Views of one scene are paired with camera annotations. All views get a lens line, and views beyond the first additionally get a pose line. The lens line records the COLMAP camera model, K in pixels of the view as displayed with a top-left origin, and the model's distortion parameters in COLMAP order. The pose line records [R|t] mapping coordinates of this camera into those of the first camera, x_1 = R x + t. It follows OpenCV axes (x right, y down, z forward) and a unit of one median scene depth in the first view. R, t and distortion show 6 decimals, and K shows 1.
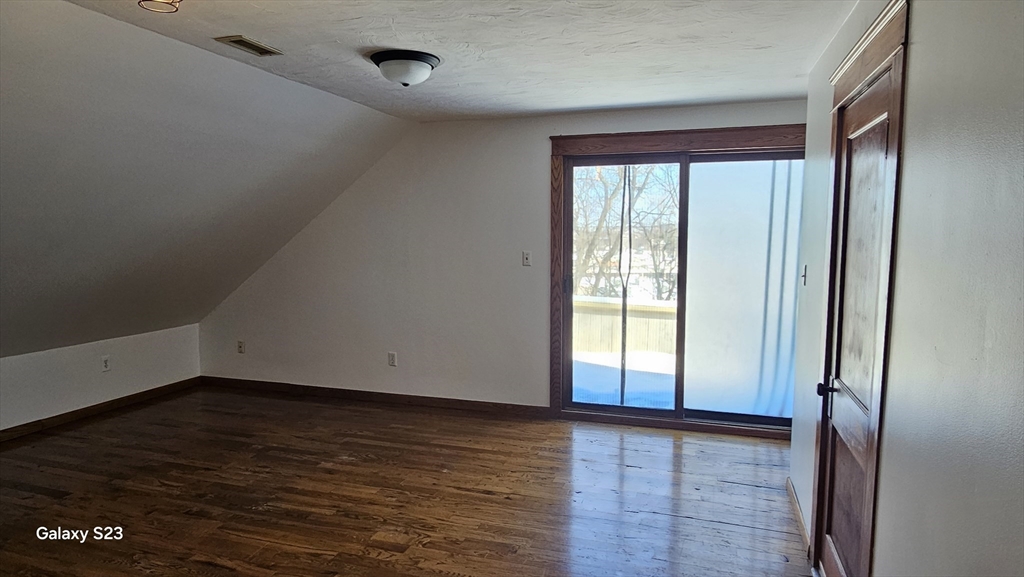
lens RADIAL K [[609.6, 0, 520.9], [0, 609.6, 258.3], [0, 0, 1]] dist [-0.004513, -0.000641]
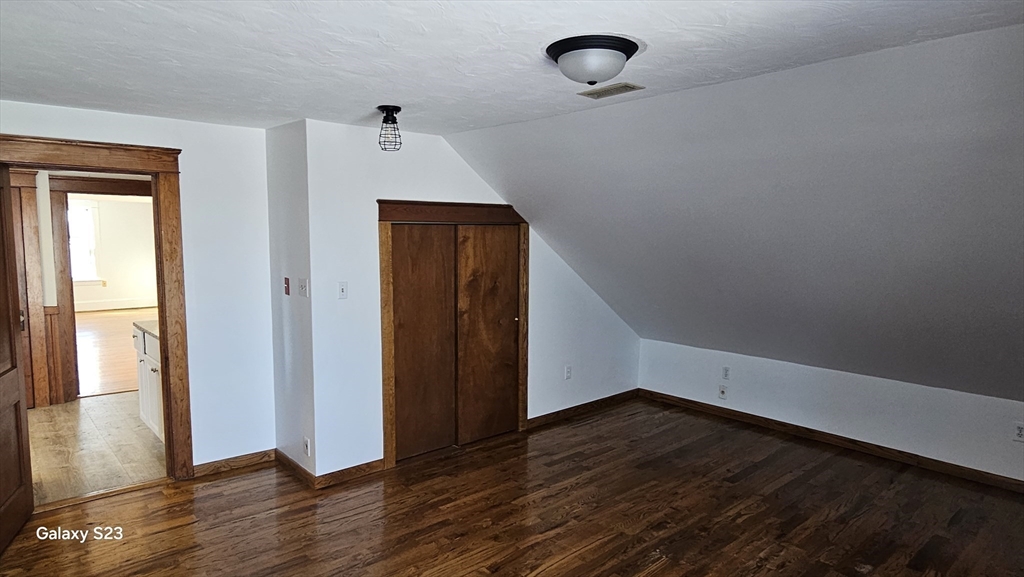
lens RADIAL K [[609.6, 0, 513.8], [0, 609.6, 285.4], [0, 0, 1]] dist [-0.004513, -0.000641]
pose [[-0.517841, 0.066808, -0.852864, 0.446587], [-0.050536, 0.992816, 0.108456, -0.096950], [0.853983, 0.099263, -0.510745, 1.164410]]
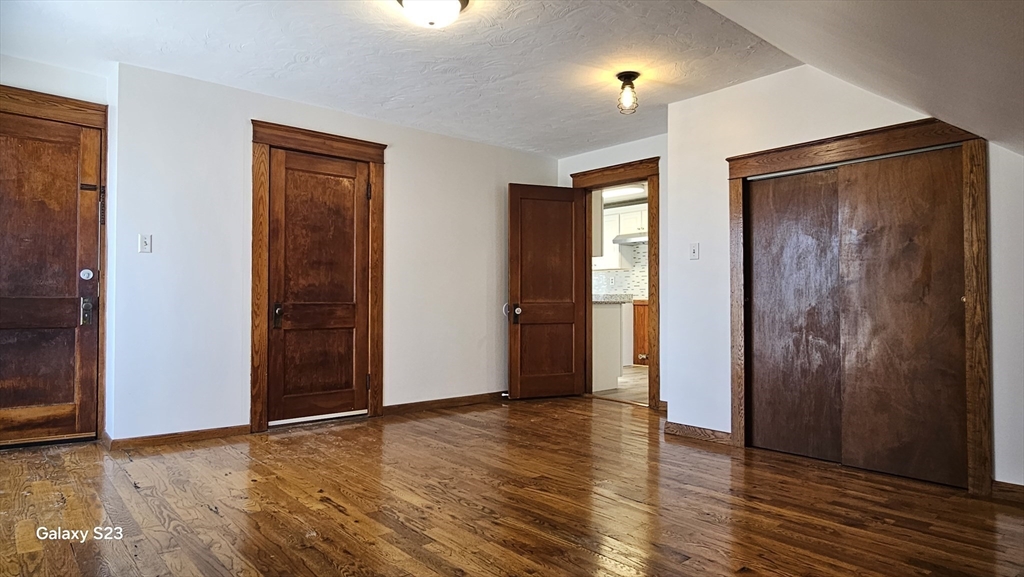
lens RADIAL K [[609.6, 0, 517.9], [0, 609.6, 291.7], [0, 0, 1]] dist [-0.004513, -0.000641]
pose [[-0.850062, -0.002792, 0.526675, -0.676304], [0.013699, 0.999530, 0.027410, 0.091048], [-0.526505, 0.030516, -0.849624, 1.509277]]
